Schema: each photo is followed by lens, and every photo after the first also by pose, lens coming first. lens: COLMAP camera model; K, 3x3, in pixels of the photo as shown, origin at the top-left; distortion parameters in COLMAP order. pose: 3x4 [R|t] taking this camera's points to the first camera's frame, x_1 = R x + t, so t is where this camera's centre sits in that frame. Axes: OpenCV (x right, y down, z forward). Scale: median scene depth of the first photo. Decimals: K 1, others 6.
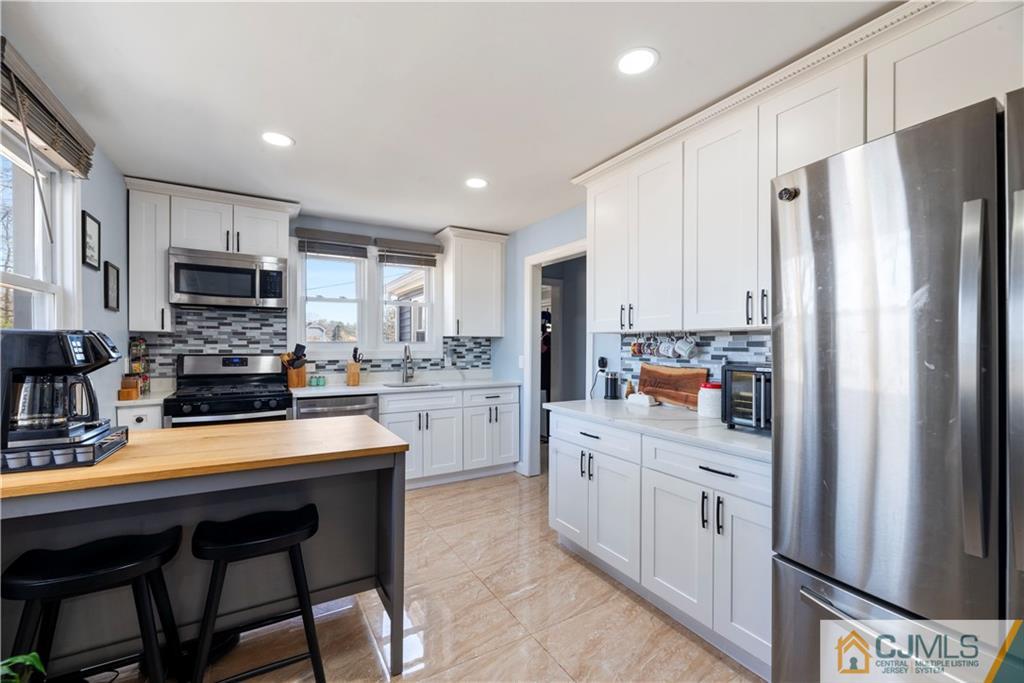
lens RADIAL K [[417.0, 0, 502.3], [0, 417.0, 344.7], [0, 0, 1]] dist [0.000824, 0.000556]
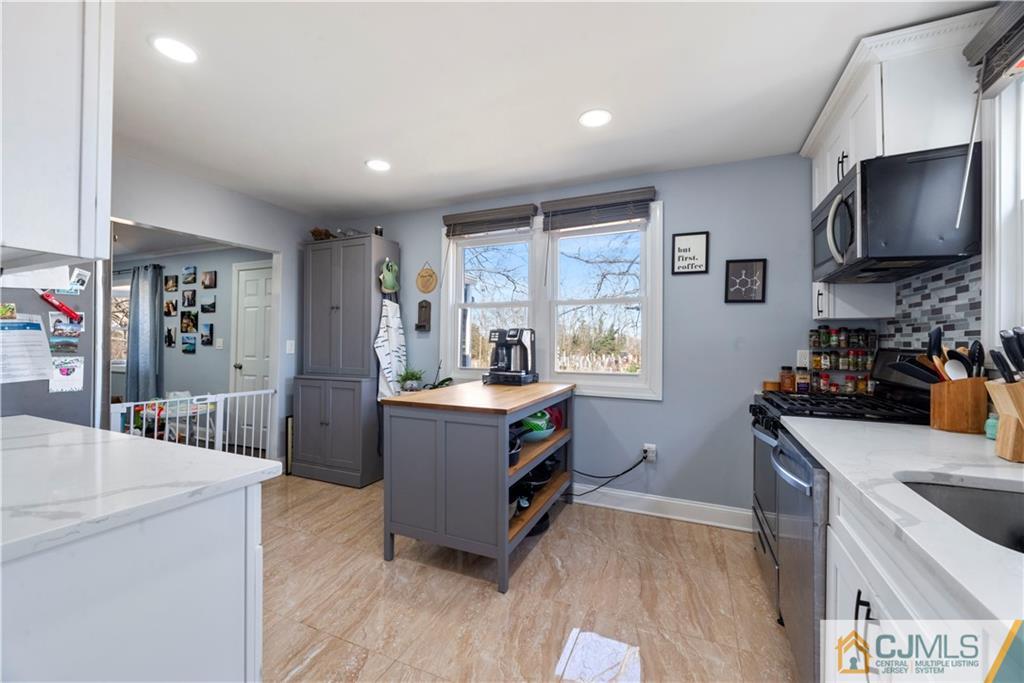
lens RADIAL K [[417.0, 0, 511.6], [0, 417.0, 341.8], [0, 0, 1]] dist [0.000824, 0.000556]
pose [[-0.805452, -0.009387, -0.592586, 0.118595], [-0.009751, 0.999949, -0.002585, 0.017999], [0.592580, 0.003696, -0.805503, 1.087288]]
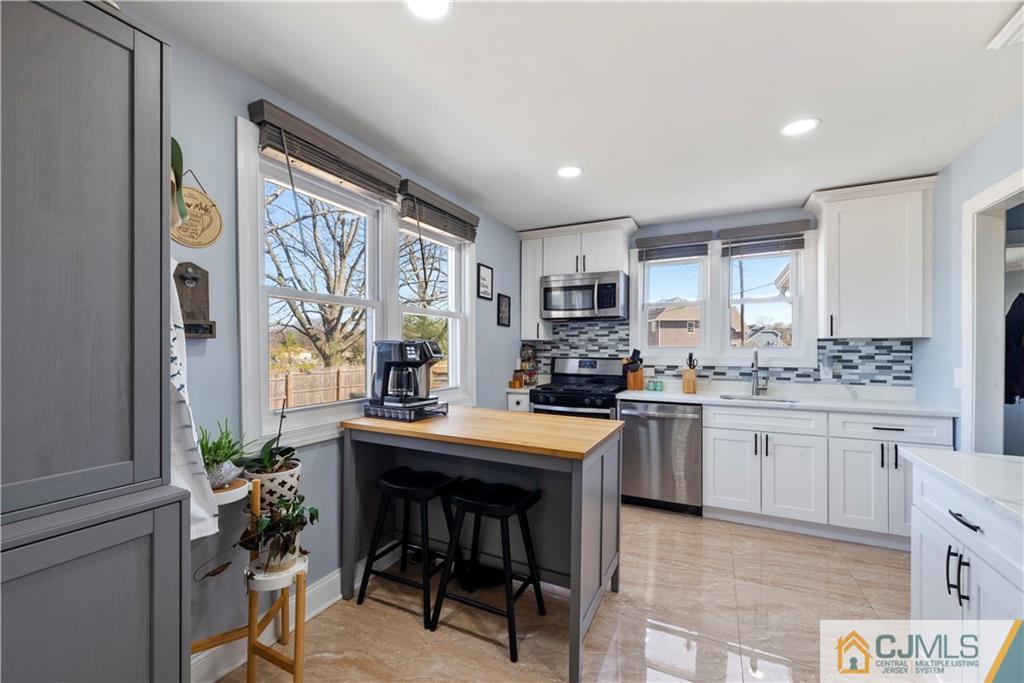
lens RADIAL K [[417.0, 0, 507.8], [0, 417.0, 345.0], [0, 0, 1]] dist [0.000824, 0.000556]
pose [[0.553547, -0.009781, -0.832760, 0.212714], [-0.001204, 0.999921, -0.012545, 0.001595], [0.832817, 0.007947, 0.553492, 0.144991]]
